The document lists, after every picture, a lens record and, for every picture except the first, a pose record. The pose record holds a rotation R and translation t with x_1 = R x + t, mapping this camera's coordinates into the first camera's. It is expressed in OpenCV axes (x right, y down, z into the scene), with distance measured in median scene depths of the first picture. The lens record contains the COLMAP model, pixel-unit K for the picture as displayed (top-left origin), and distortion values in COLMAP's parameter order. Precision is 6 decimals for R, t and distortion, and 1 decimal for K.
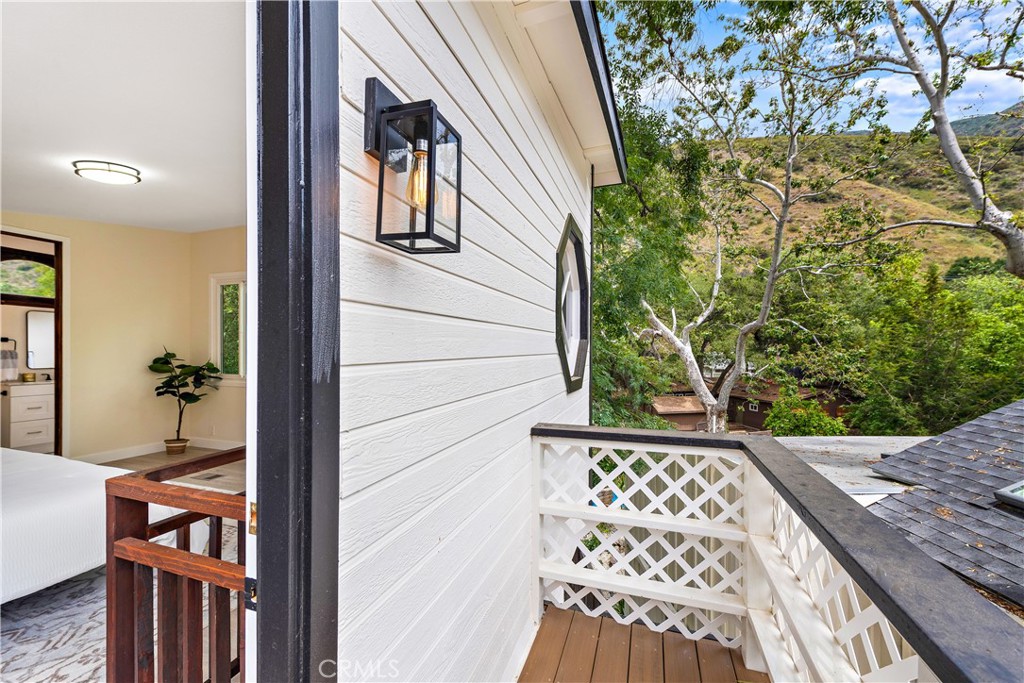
lens RADIAL K [[404.1, 0, 512.8], [0, 404.1, 344.6], [0, 0, 1]] dist [0.010870, -0.004889]
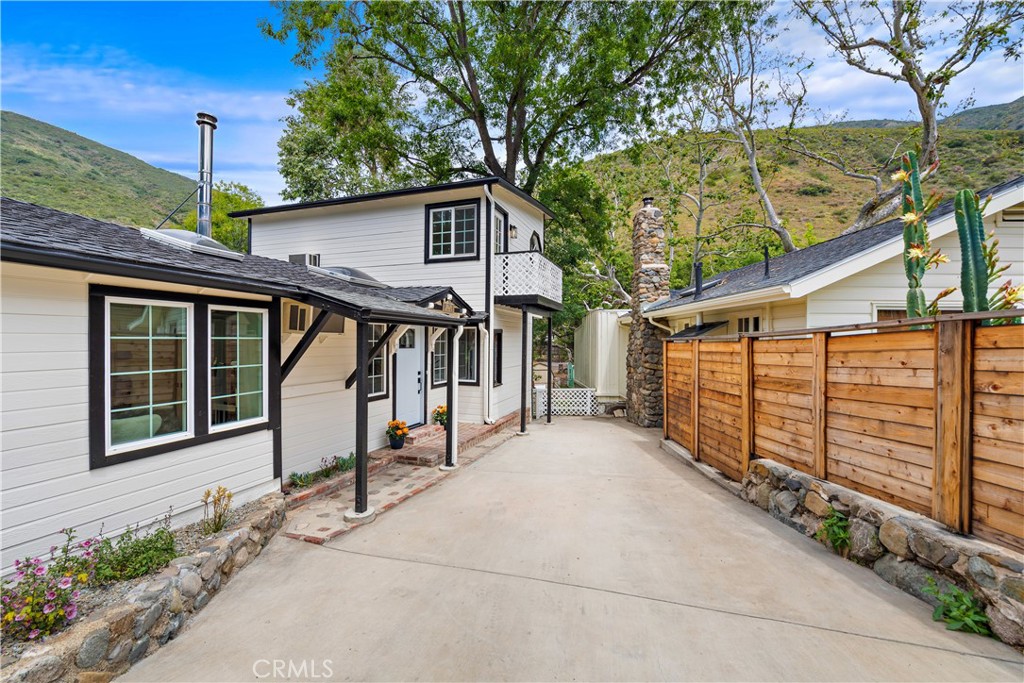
lens RADIAL K [[404.1, 0, 512.8], [0, 404.1, 344.6], [0, 0, 1]] dist [0.010870, -0.004889]
pose [[0.999947, 0.003646, -0.009607, -0.018575], [-0.003449, 0.999784, 0.020471, 0.362120], [0.009680, -0.020437, 0.999744, -1.494934]]
